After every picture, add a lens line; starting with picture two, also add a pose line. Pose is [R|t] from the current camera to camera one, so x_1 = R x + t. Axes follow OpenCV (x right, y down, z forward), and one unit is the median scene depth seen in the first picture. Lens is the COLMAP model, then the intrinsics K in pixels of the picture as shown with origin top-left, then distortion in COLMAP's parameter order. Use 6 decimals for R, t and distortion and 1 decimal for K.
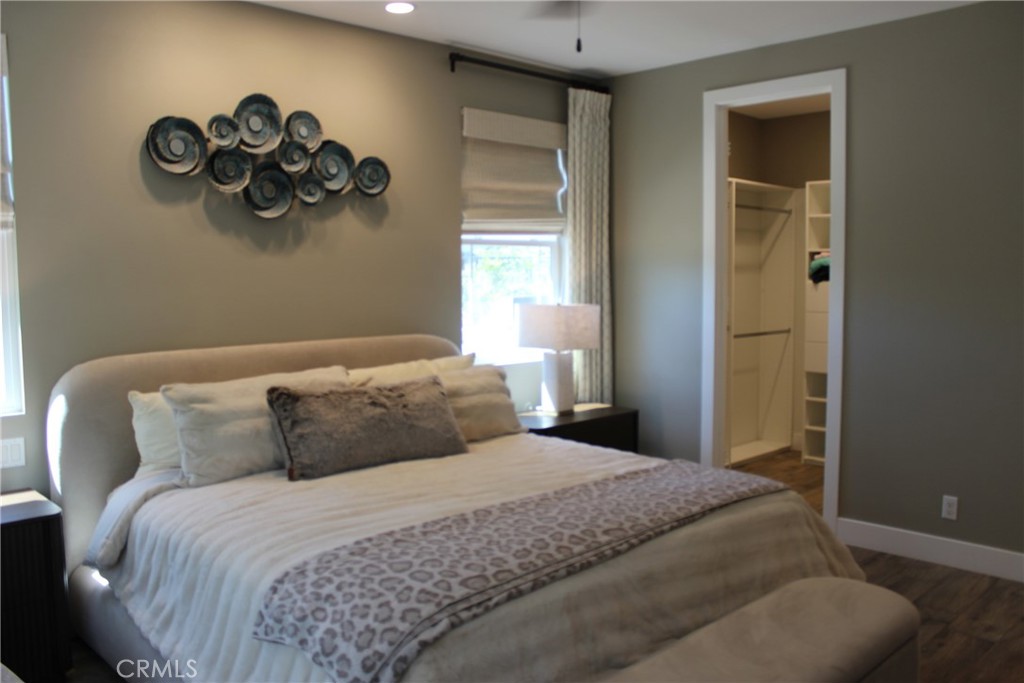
lens RADIAL K [[879.4, 0, 502.4], [0, 879.4, 352.0], [0, 0, 1]] dist [-0.141594, 0.132997]
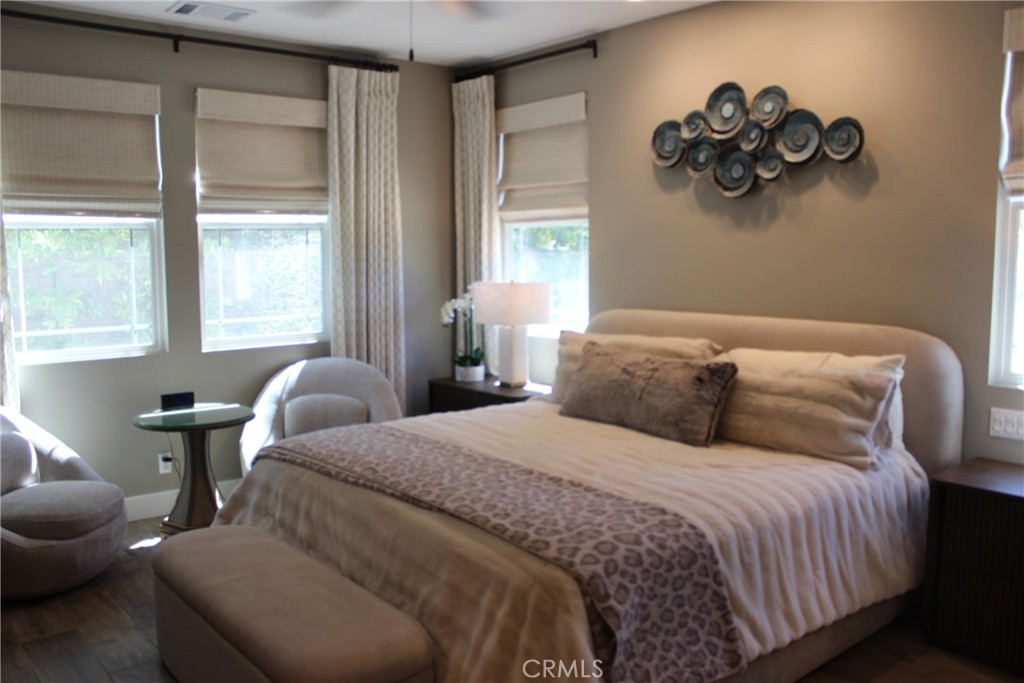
lens RADIAL K [[879.4, 0, 505.3], [0, 879.4, 334.7], [0, 0, 1]] dist [-0.141594, 0.132997]
pose [[-0.090167, 0.097291, -0.991163, 0.901819], [-0.086982, 0.990645, 0.105153, -0.082234], [0.992121, 0.095695, -0.080861, 0.901115]]
